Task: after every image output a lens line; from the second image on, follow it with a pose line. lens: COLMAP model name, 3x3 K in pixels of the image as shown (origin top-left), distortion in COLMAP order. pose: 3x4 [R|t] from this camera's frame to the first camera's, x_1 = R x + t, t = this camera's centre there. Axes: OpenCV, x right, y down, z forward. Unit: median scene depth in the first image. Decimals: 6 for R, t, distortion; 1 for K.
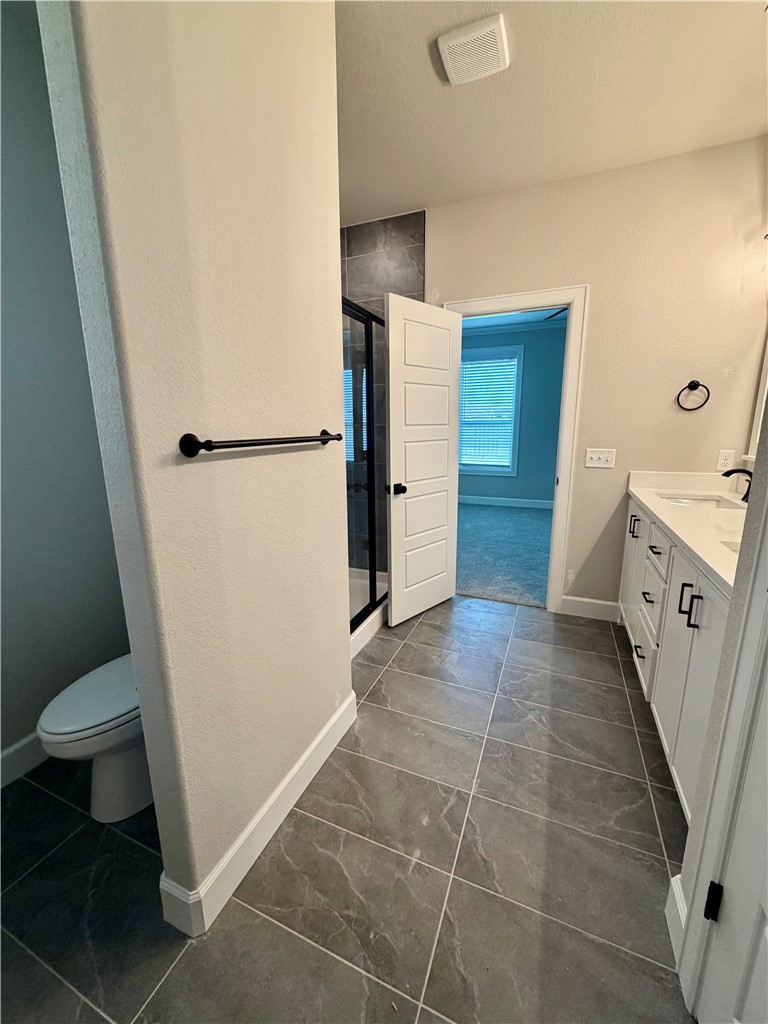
lens RADIAL K [[409.0, 0, 381.2], [0, 409.0, 509.6], [0, 0, 1]] dist [-0.000379, 0.000024]
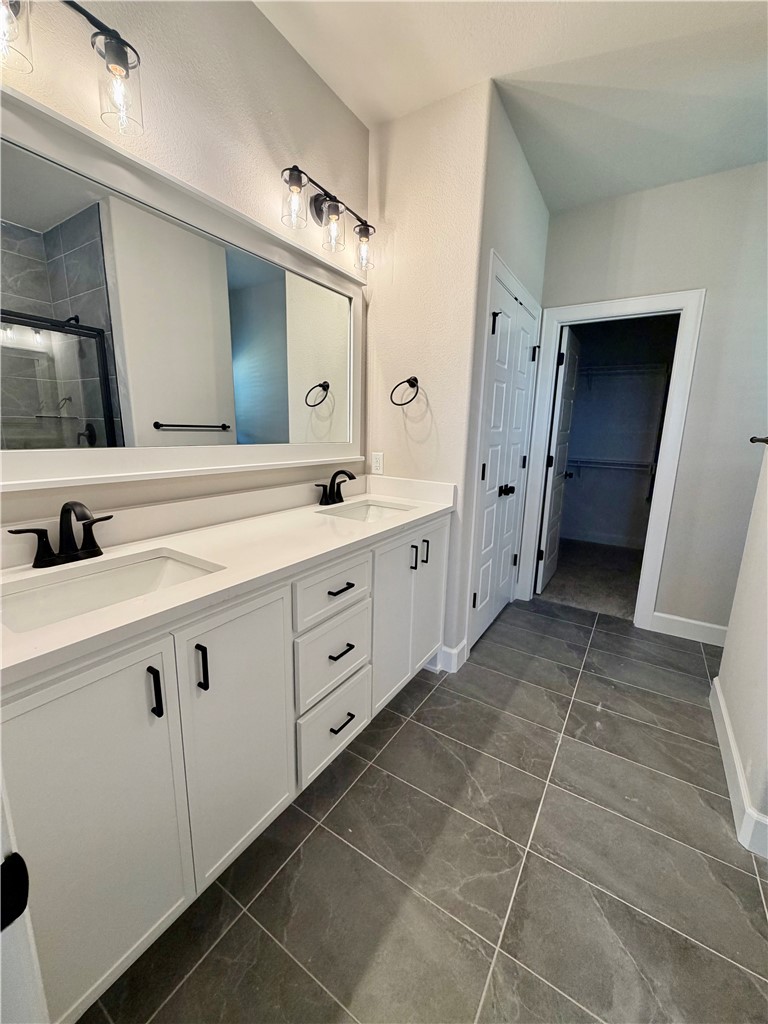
lens RADIAL K [[409.0, 0, 386.6], [0, 409.0, 510.4], [0, 0, 1]] dist [-0.000379, 0.000024]
pose [[-0.987772, -0.049540, 0.147826, 0.524847], [0.013423, 0.917630, 0.397209, -0.342677], [-0.155327, 0.394336, -0.905744, 1.714032]]
